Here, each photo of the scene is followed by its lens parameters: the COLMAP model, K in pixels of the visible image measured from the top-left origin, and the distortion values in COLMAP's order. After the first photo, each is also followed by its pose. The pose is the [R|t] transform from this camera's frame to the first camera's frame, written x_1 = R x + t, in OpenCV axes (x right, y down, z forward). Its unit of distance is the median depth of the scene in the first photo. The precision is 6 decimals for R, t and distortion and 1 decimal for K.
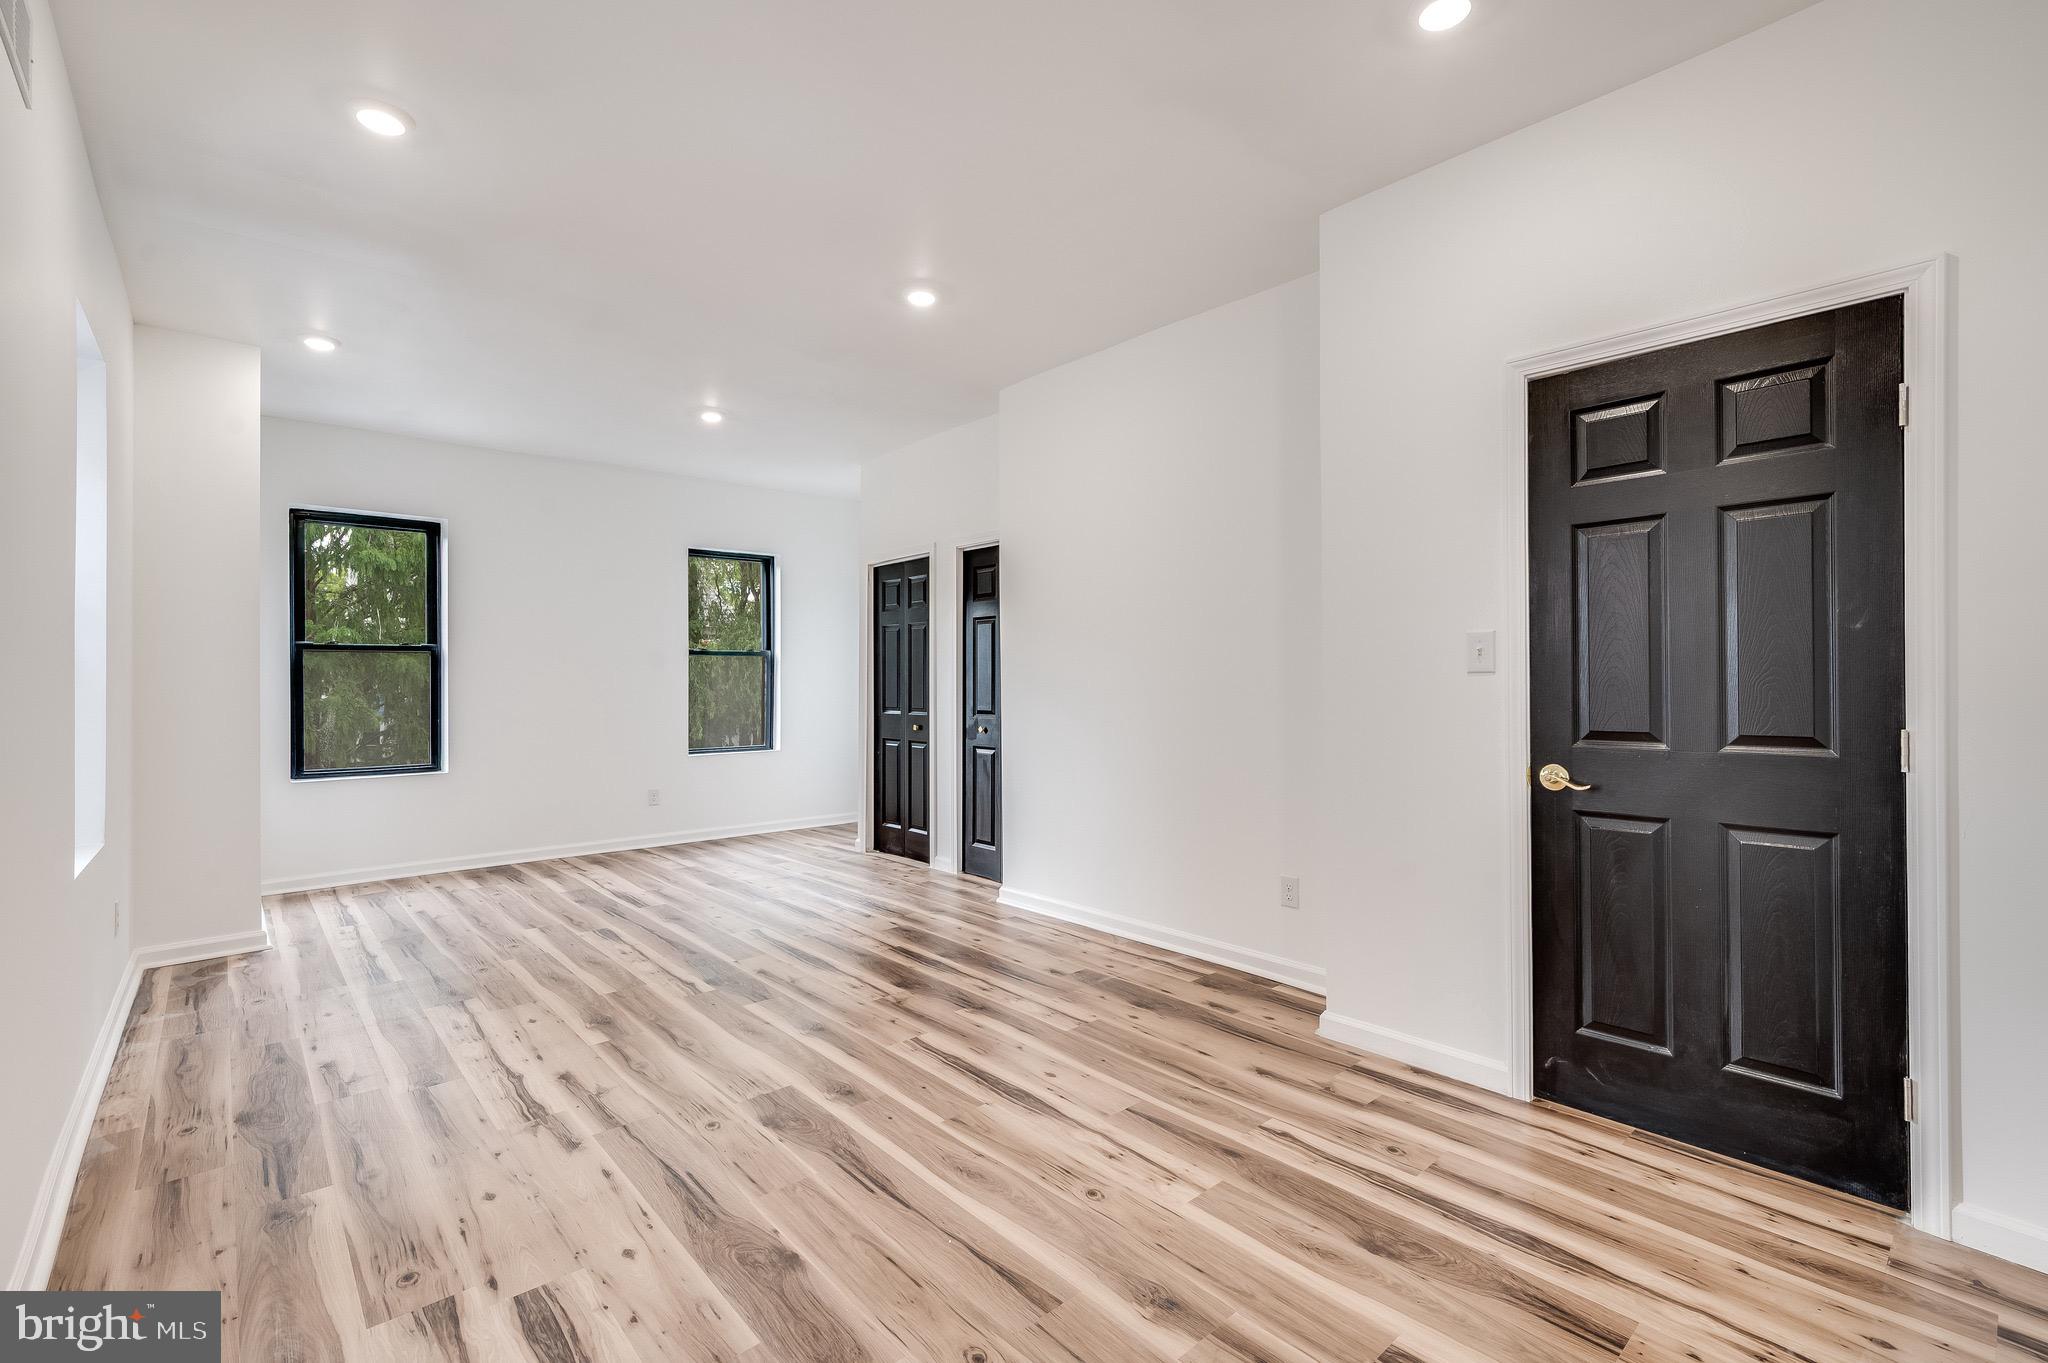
lens RADIAL K [[900.9, 0, 1018.7], [0, 900.9, 666.6], [0, 0, 1]] dist [0.010750, -0.000096]
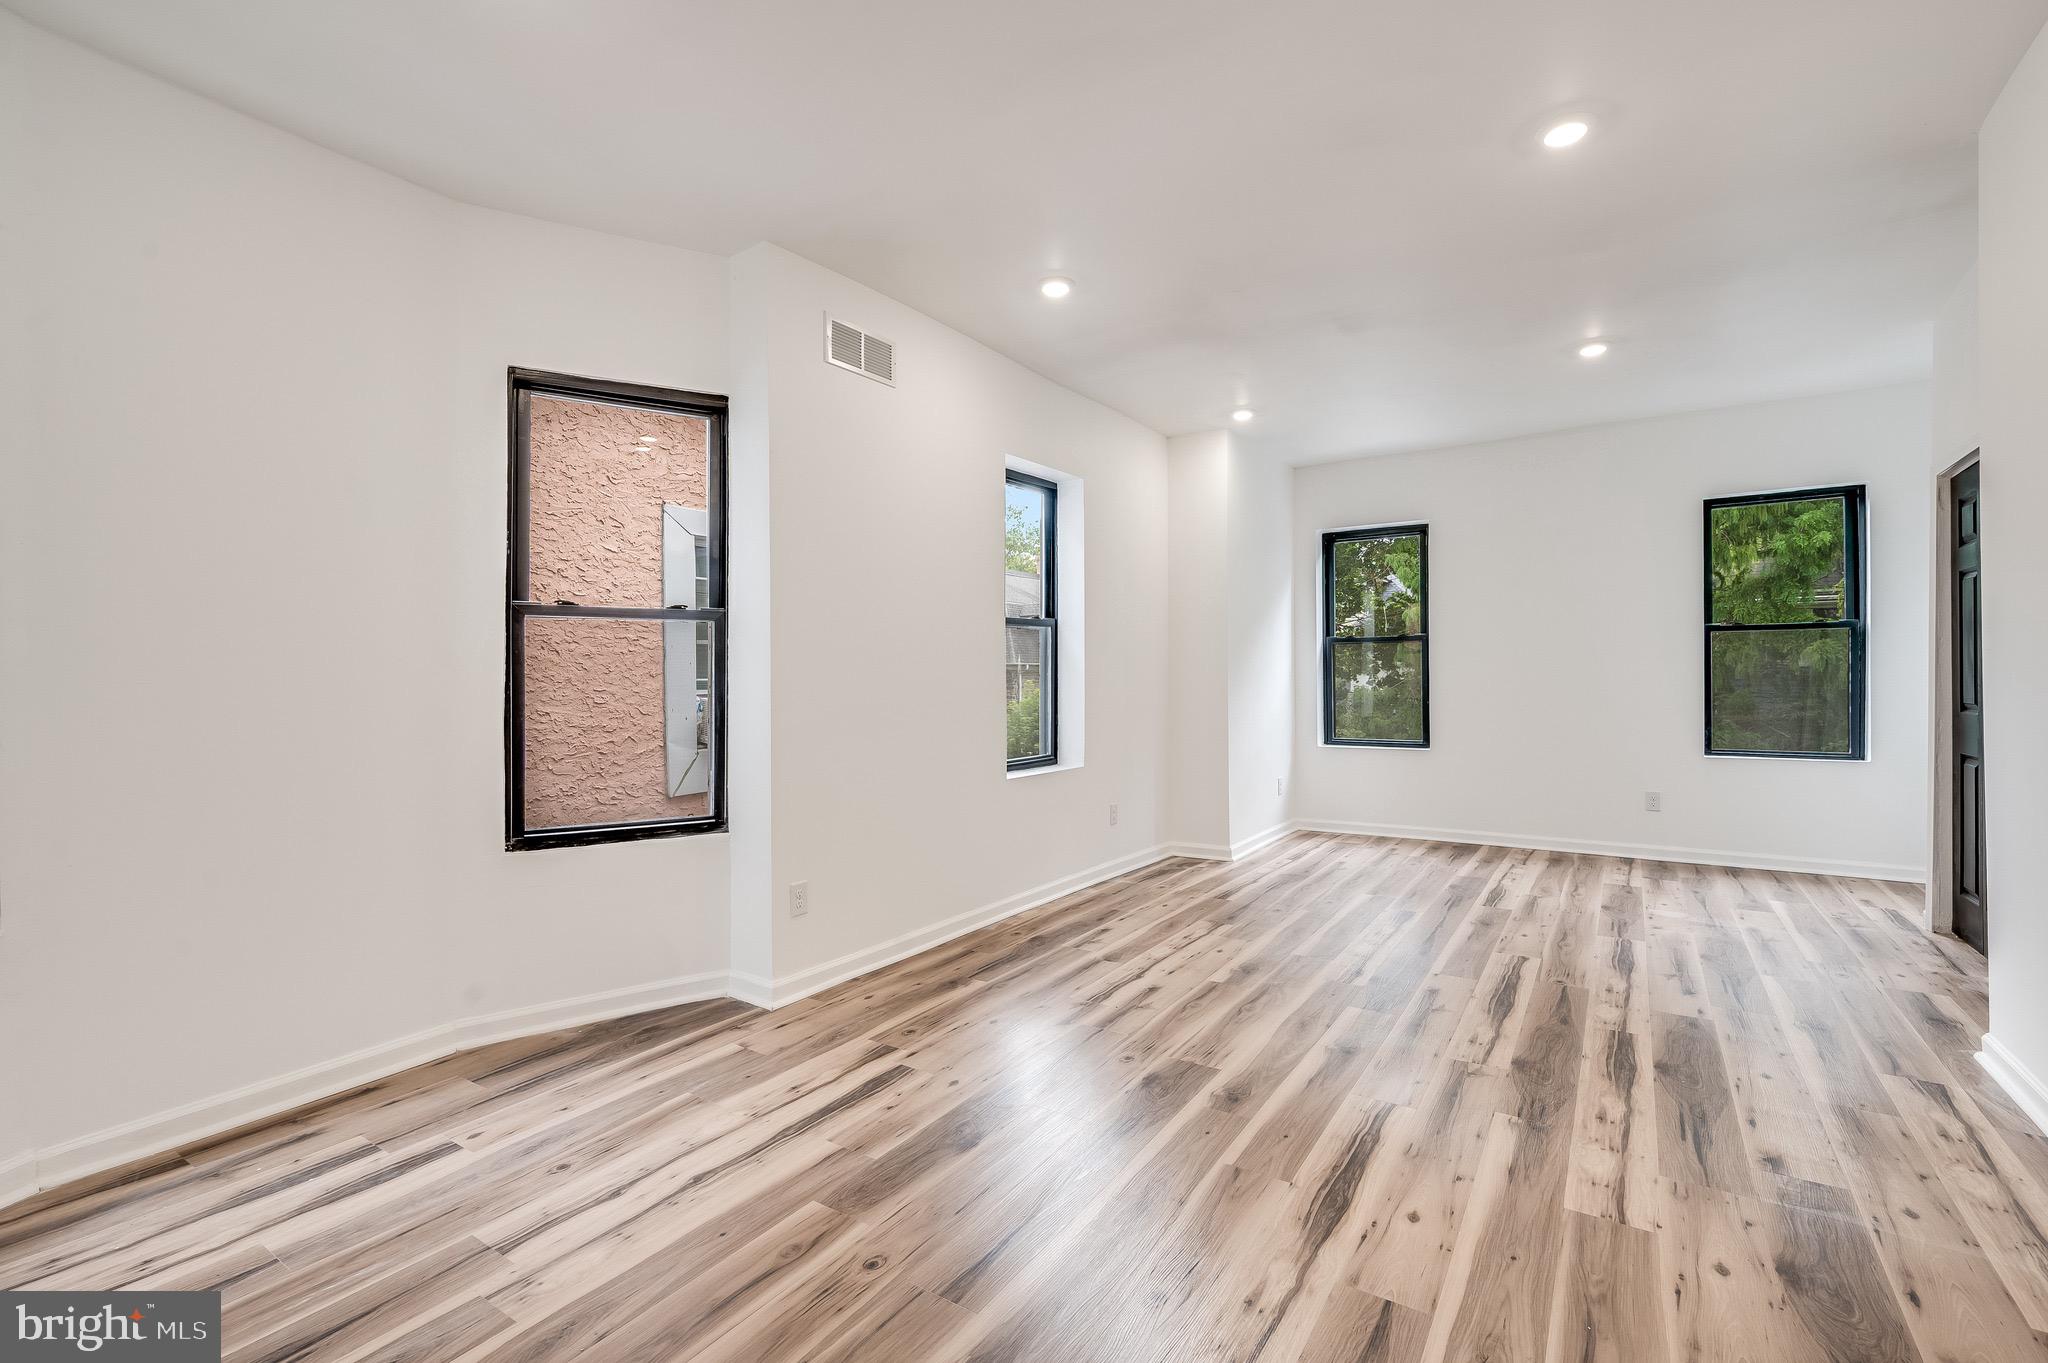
lens RADIAL K [[906.7, 0, 1049.3], [0, 906.7, 669.3], [0, 0, 1]] dist [0.002025, 0.000482]
pose [[0.269002, -0.001886, -0.963138, 0.539899], [0.024402, 0.999690, 0.004858, 0.004956], [0.962830, -0.024809, 0.268965, 0.443599]]
